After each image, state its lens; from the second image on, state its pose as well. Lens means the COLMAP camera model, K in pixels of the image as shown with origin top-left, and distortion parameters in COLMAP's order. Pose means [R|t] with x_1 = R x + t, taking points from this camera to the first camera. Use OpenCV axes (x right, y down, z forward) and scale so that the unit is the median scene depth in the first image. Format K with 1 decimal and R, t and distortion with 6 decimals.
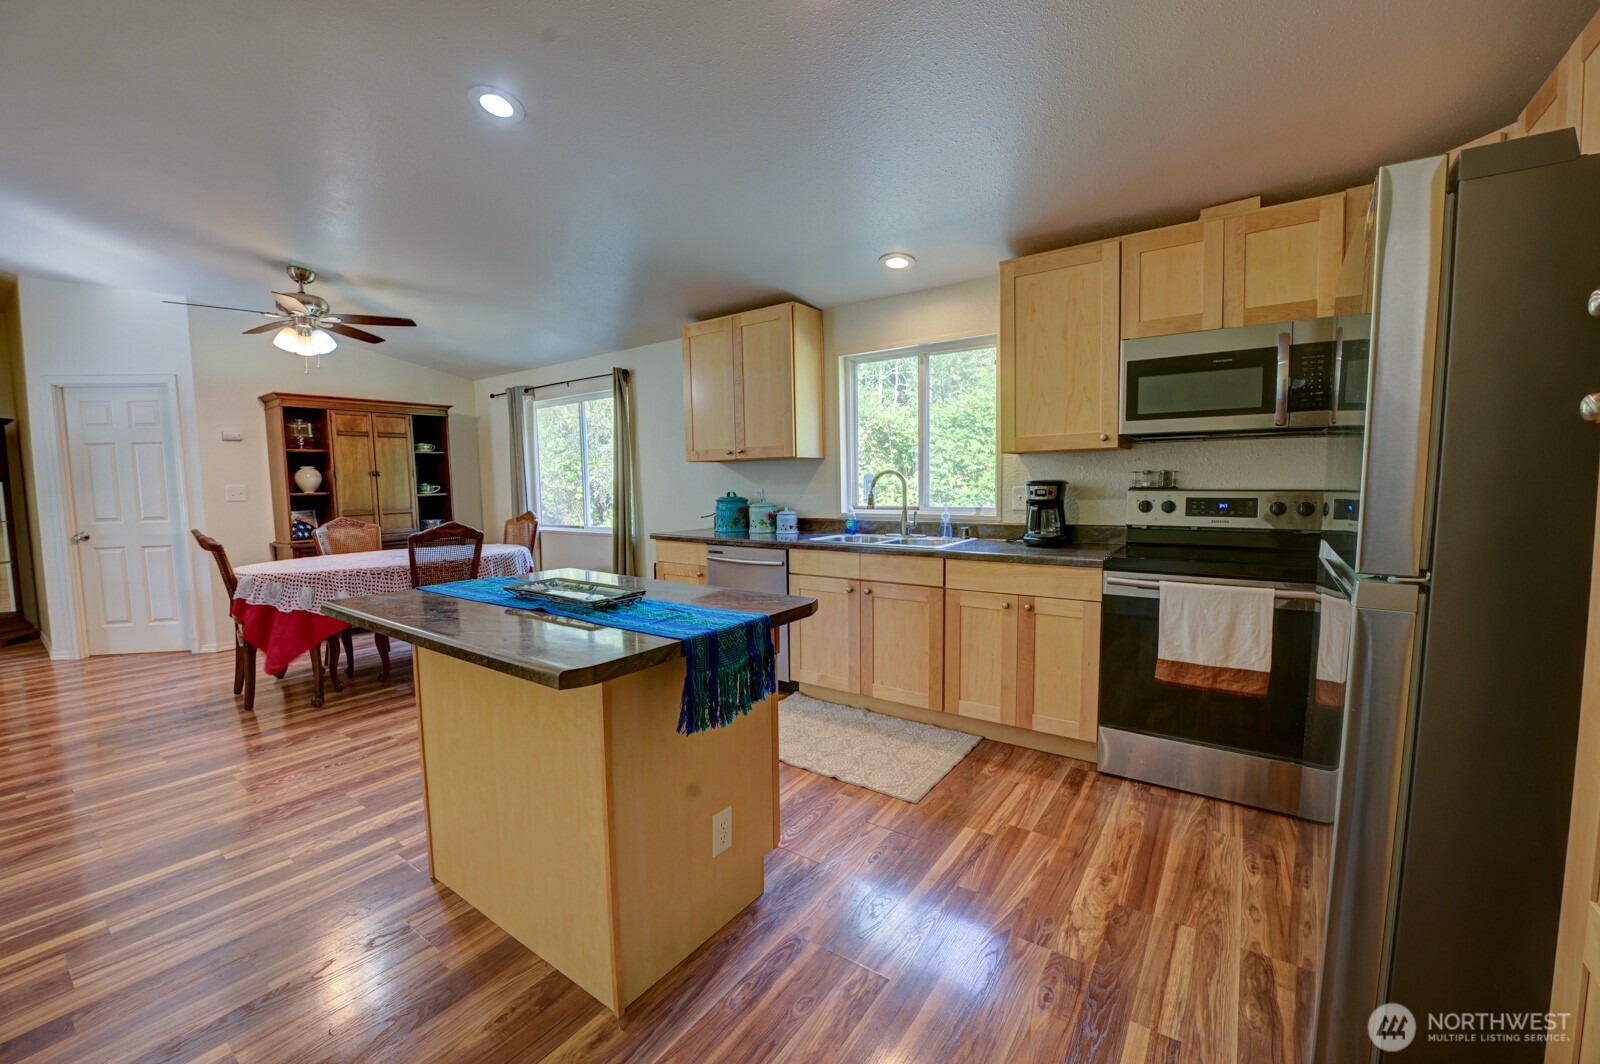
lens RADIAL K [[628.1, 0, 800.0], [0, 628.1, 532.0], [0, 0, 1]] dist [-0.025044, 0.000264]
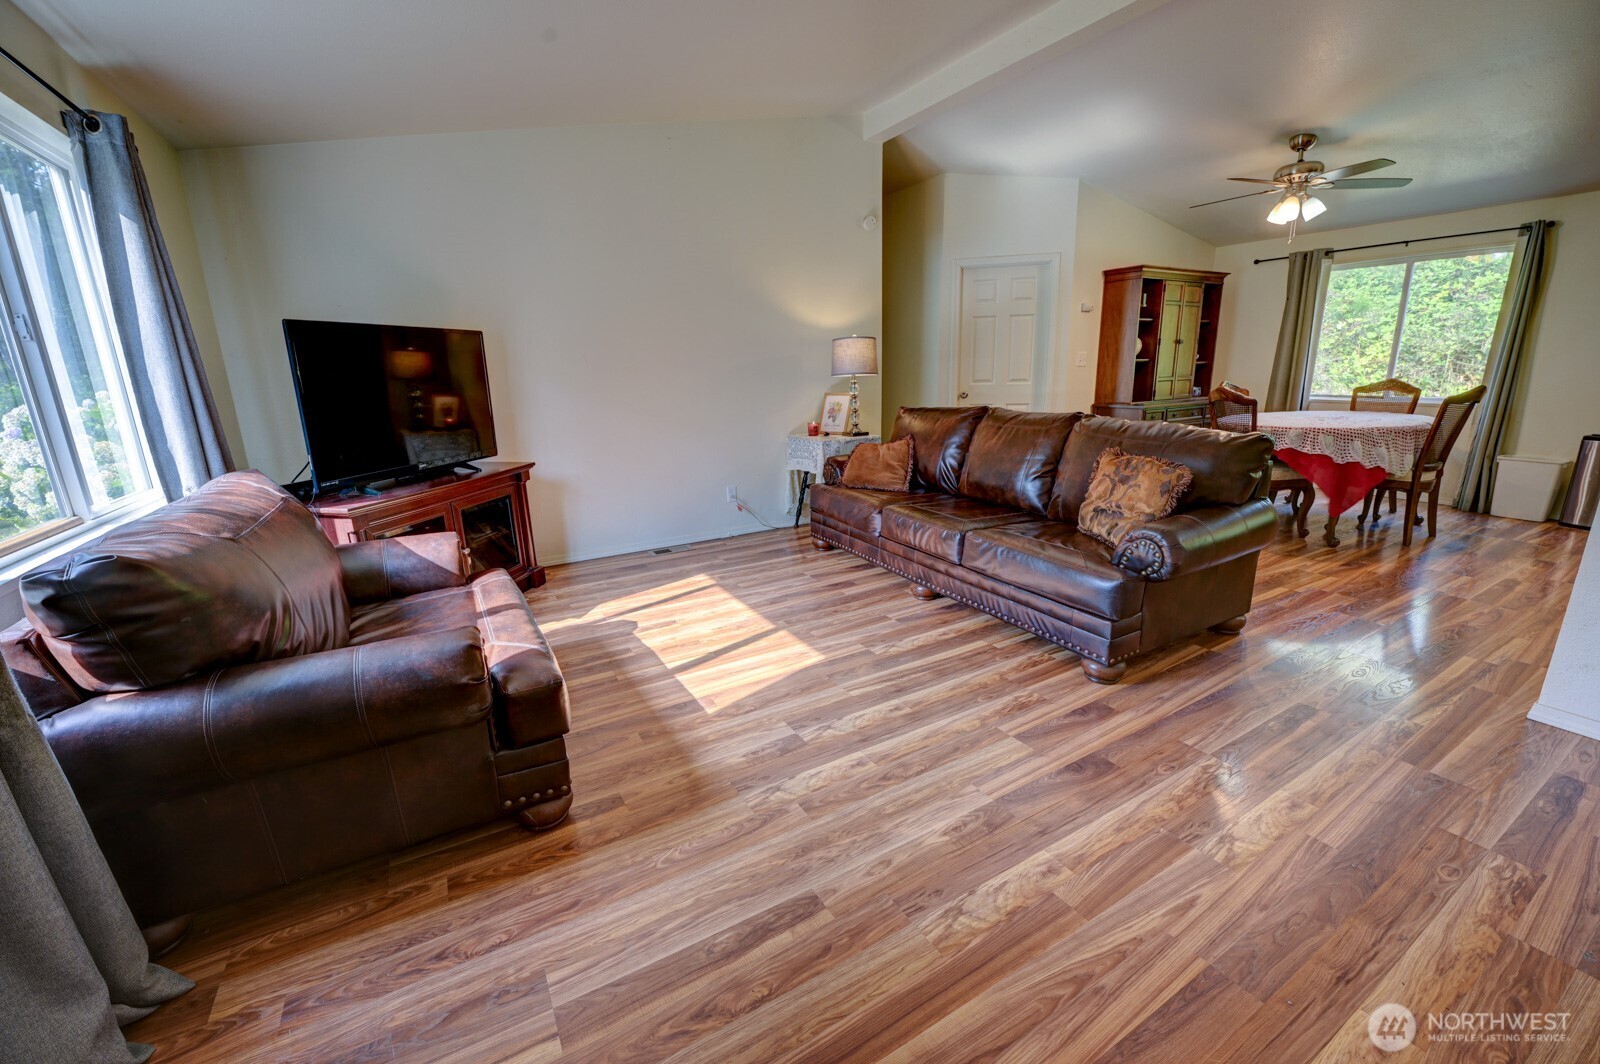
lens RADIAL K [[637.6, 0, 800.0], [0, 637.6, 532.0], [0, 0, 1]] dist [-0.023457, 0.001111]
pose [[0.905572, 0.102886, -0.411527, -1.247069], [-0.026666, 0.982029, 0.186839, 0.066420], [0.423354, -0.158222, 0.892041, -0.468777]]
